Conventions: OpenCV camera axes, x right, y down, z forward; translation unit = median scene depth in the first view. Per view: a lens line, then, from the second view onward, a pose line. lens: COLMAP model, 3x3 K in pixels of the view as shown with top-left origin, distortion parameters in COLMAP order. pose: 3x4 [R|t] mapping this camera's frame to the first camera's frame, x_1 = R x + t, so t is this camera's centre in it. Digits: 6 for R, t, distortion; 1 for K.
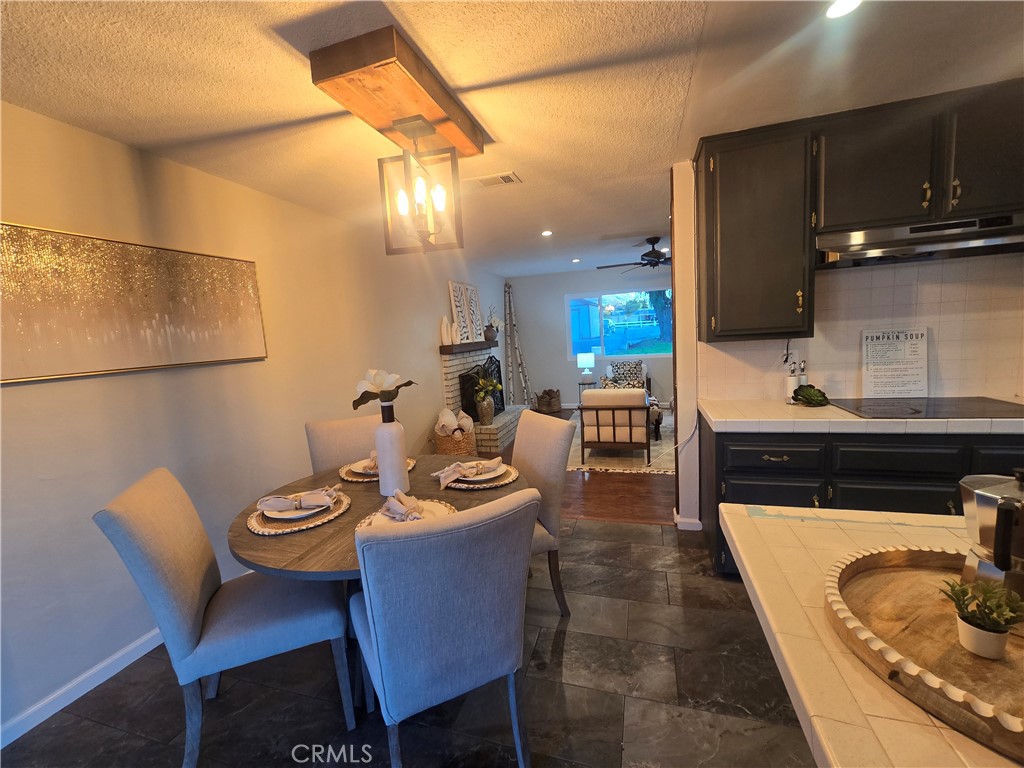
lens RADIAL K [[419.3, 0, 513.9], [0, 419.3, 383.3], [0, 0, 1]] dist [-0.005547, 0.002352]
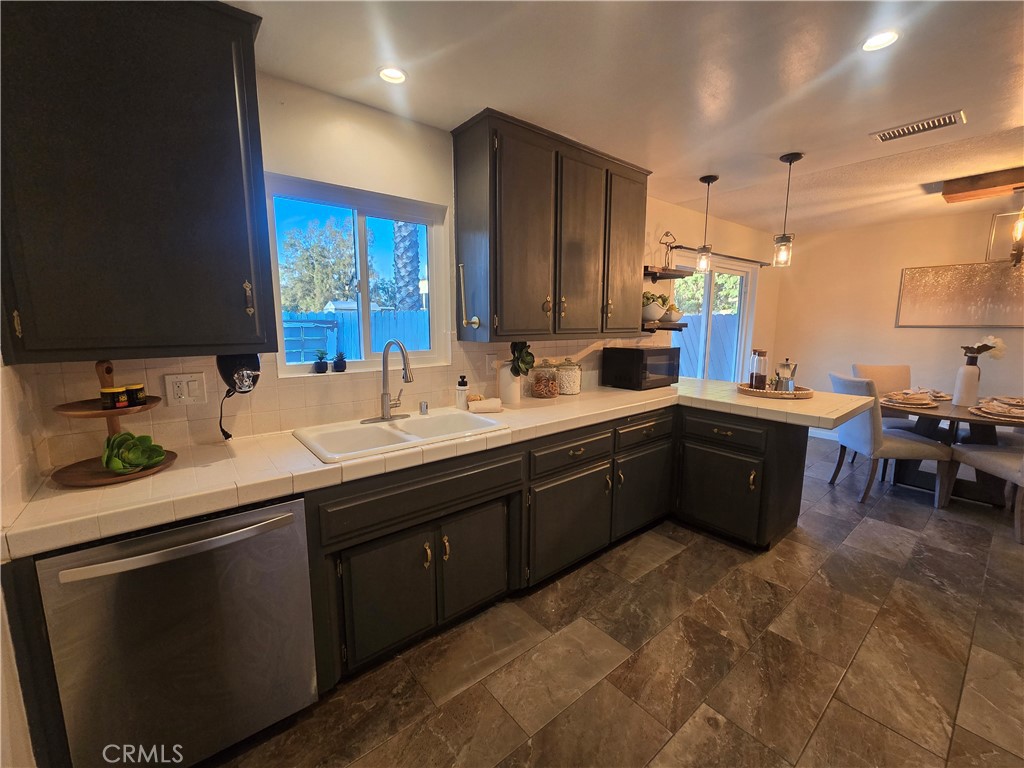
lens RADIAL K [[419.3, 0, 508.4], [0, 419.3, 382.4], [0, 0, 1]] dist [-0.005547, 0.002352]
pose [[-0.563046, 0.184303, -0.805612, 0.943376], [-0.061669, 0.962728, 0.263348, -0.077736], [0.824121, 0.197958, -0.530694, 0.141773]]
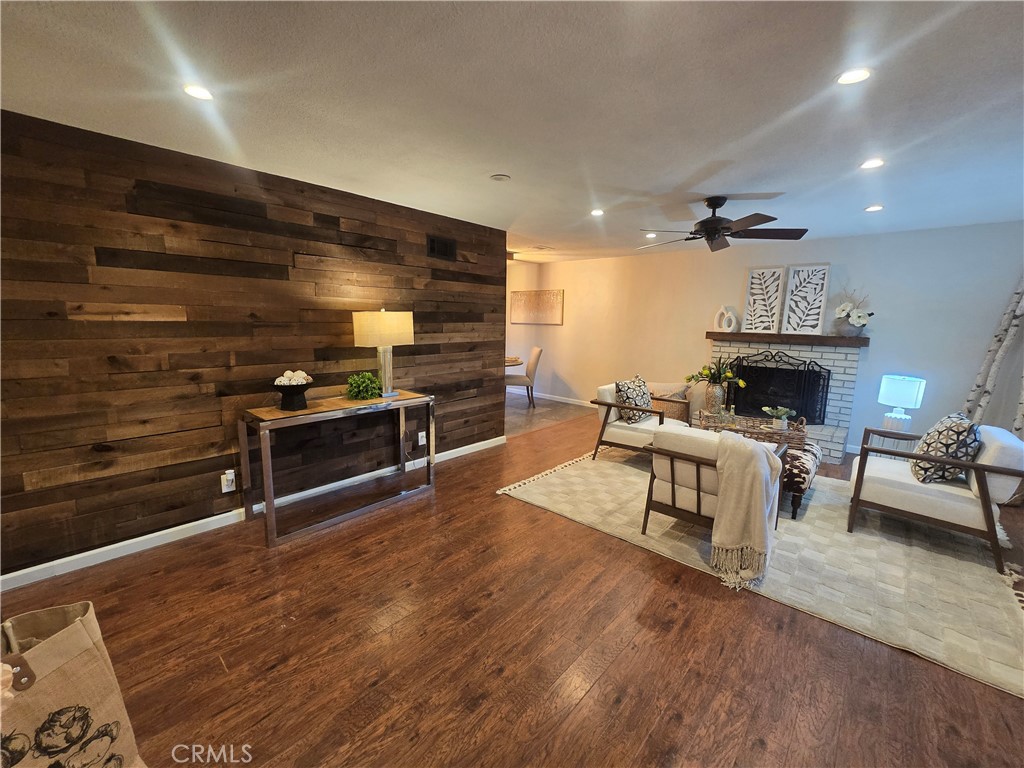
lens RADIAL K [[419.3, 0, 513.2], [0, 419.3, 382.7], [0, 0, 1]] dist [-0.005547, 0.002352]
pose [[-0.428865, 0.192843, -0.882546, 1.244097], [-0.097355, 0.961393, 0.257381, -0.226671], [0.898107, 0.196302, -0.393533, 1.146709]]
